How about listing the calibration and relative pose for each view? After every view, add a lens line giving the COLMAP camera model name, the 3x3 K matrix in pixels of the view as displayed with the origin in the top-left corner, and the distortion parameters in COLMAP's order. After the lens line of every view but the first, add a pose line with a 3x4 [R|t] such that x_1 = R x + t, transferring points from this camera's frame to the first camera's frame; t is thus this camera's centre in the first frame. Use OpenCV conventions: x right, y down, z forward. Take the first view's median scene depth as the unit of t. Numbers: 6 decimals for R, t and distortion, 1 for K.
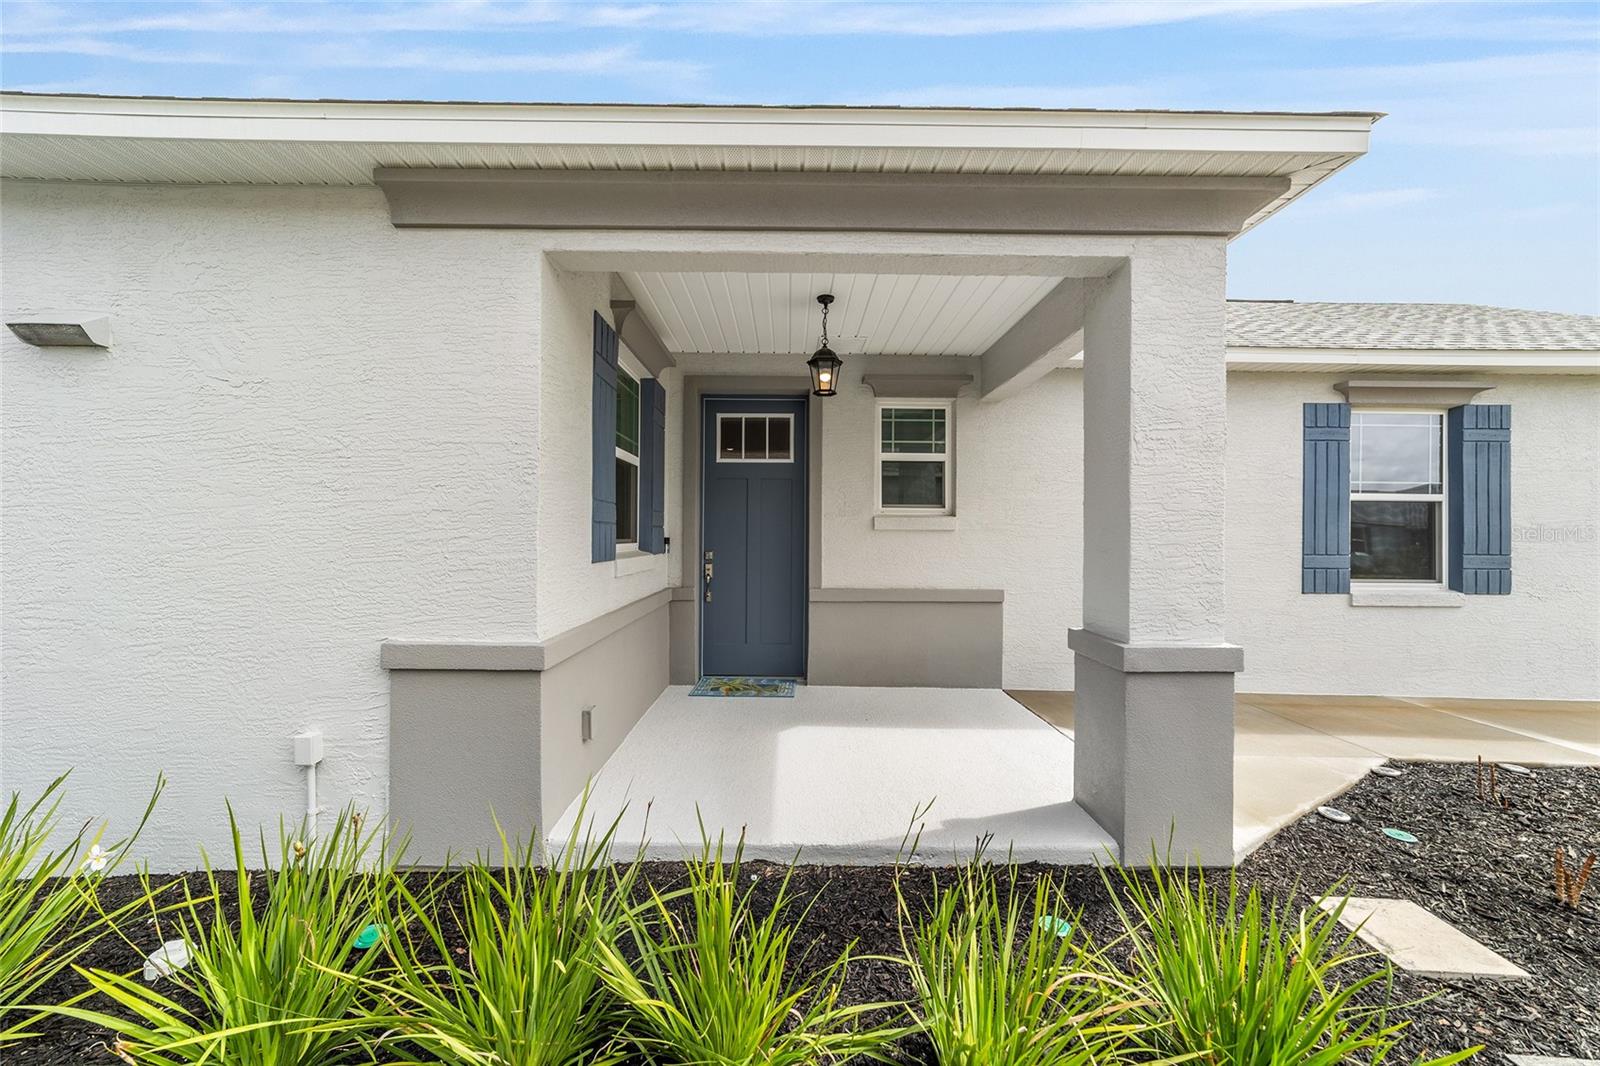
lens RADIAL K [[618.5, 0, 800.0], [0, 618.5, 533.0], [0, 0, 1]] dist [-0.002124, -0.000048]
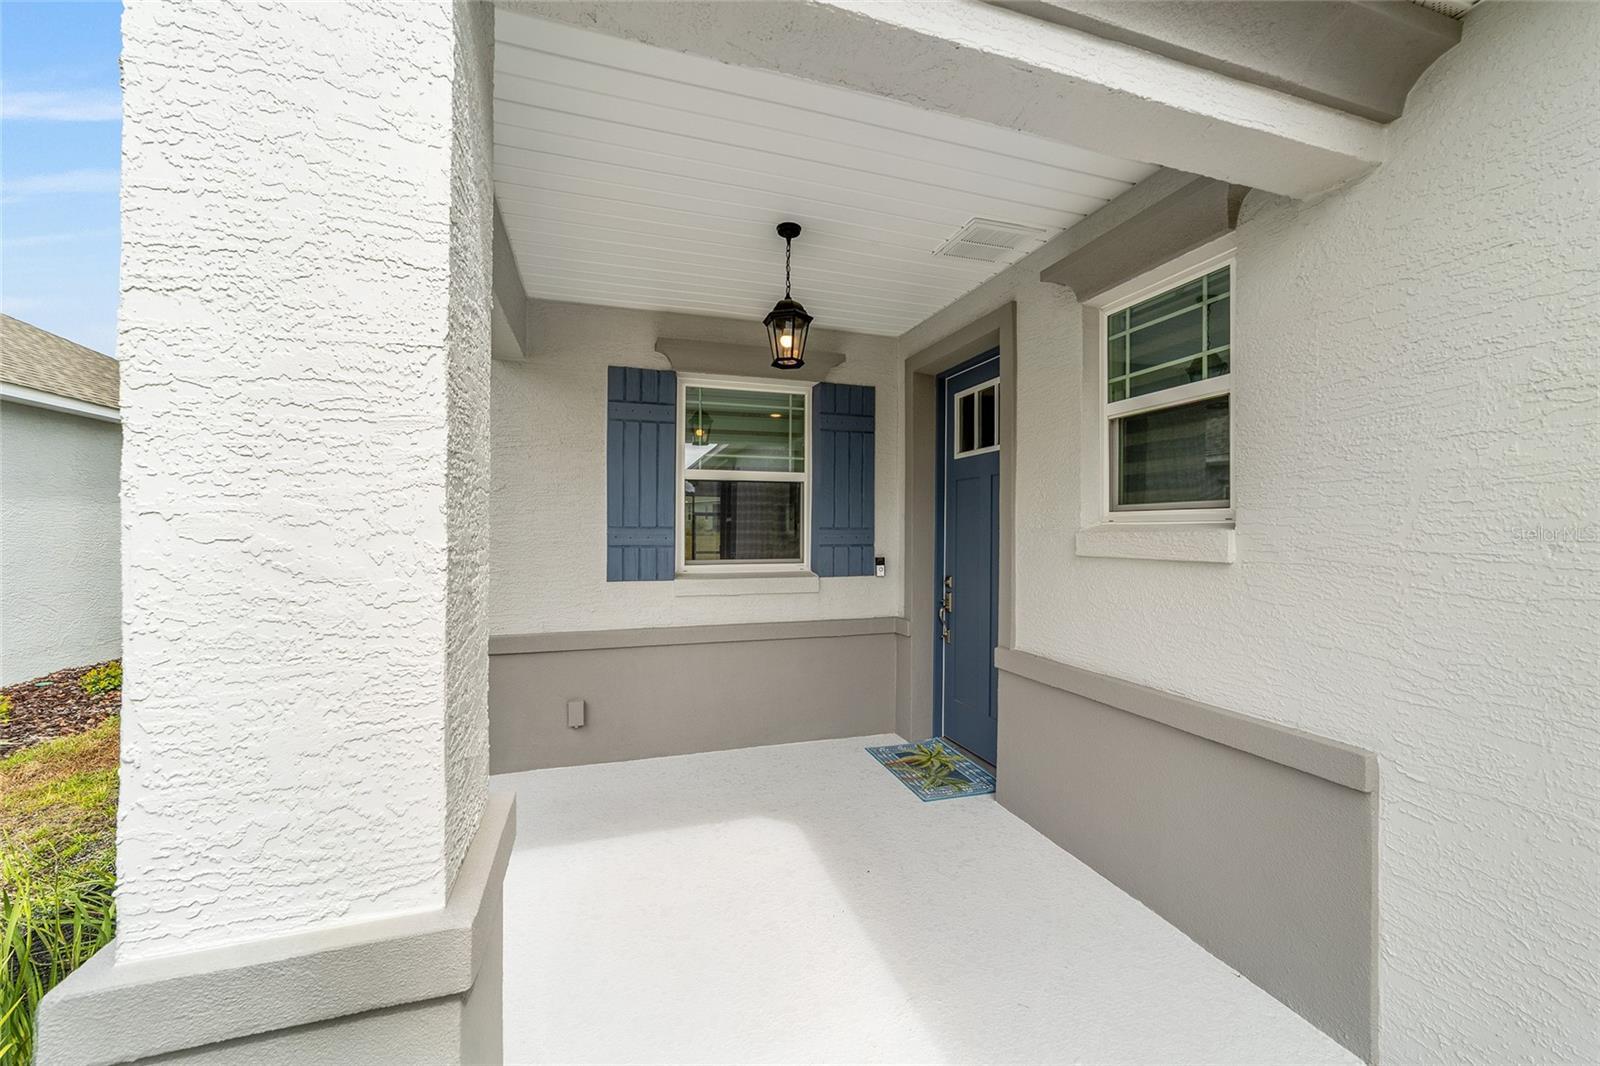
lens RADIAL K [[618.5, 0, 800.0], [0, 618.5, 533.0], [0, 0, 1]] dist [-0.002124, -0.000048]
pose [[0.294090, -0.001419, -0.955777, 0.542612], [-0.002061, 0.999996, -0.002119, -0.022840], [0.955775, 0.002593, 0.294086, 0.613976]]
